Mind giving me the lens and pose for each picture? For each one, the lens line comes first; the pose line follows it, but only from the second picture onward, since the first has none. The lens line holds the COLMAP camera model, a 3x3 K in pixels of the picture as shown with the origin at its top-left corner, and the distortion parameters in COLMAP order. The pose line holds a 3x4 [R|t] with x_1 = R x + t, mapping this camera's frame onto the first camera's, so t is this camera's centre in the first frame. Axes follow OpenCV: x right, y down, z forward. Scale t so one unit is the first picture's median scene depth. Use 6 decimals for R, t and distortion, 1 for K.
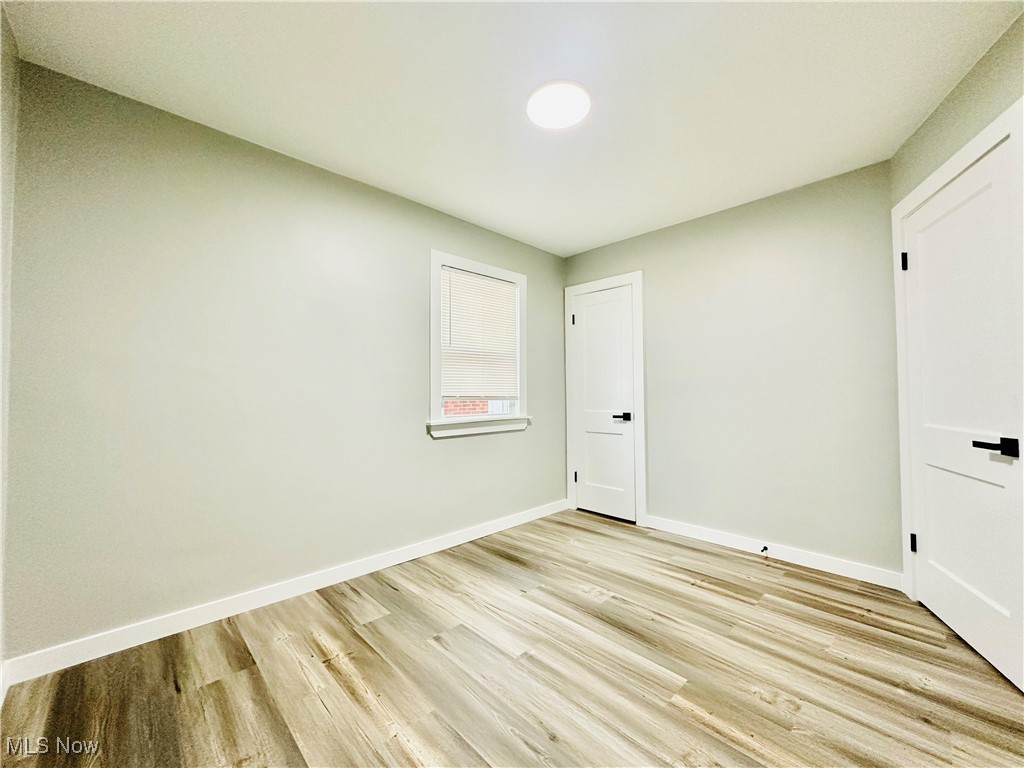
lens RADIAL K [[405.1, 0, 513.3], [0, 405.1, 383.4], [0, 0, 1]] dist [-0.001255, 0.000435]
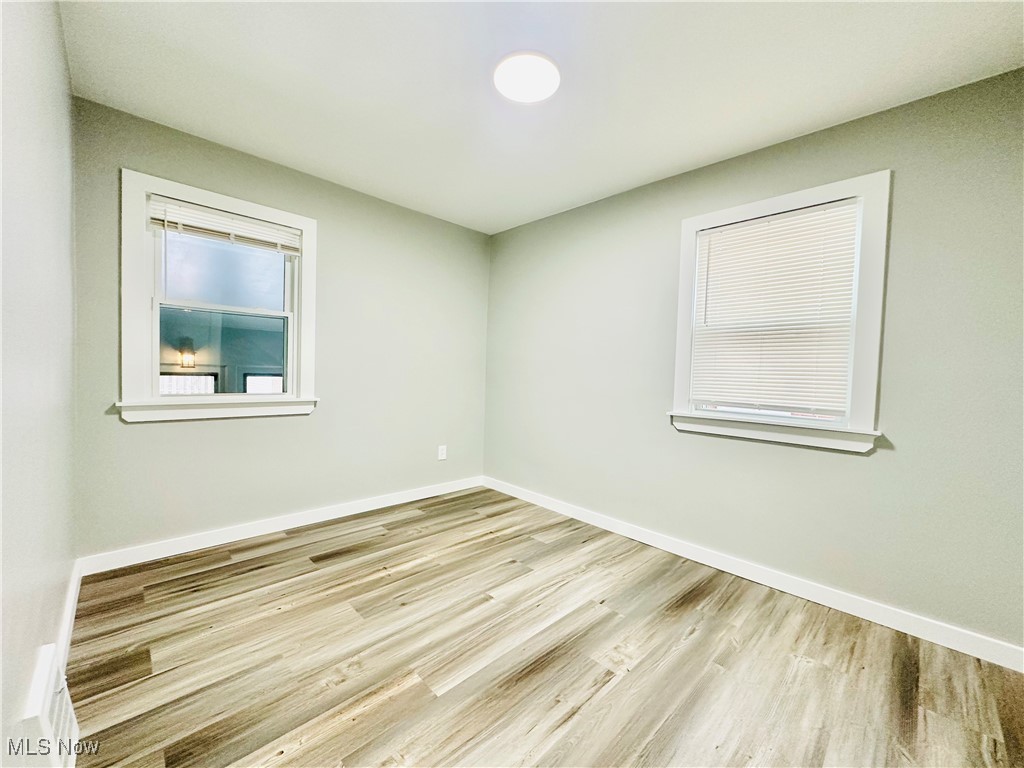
lens RADIAL K [[405.1, 0, 513.3], [0, 405.1, 383.4], [0, 0, 1]] dist [-0.001255, 0.000435]
pose [[0.012535, 0.036876, -0.999241, 0.952817], [-0.008121, 0.999291, 0.036775, 0.000438], [0.999888, 0.007654, 0.012826, 0.837343]]
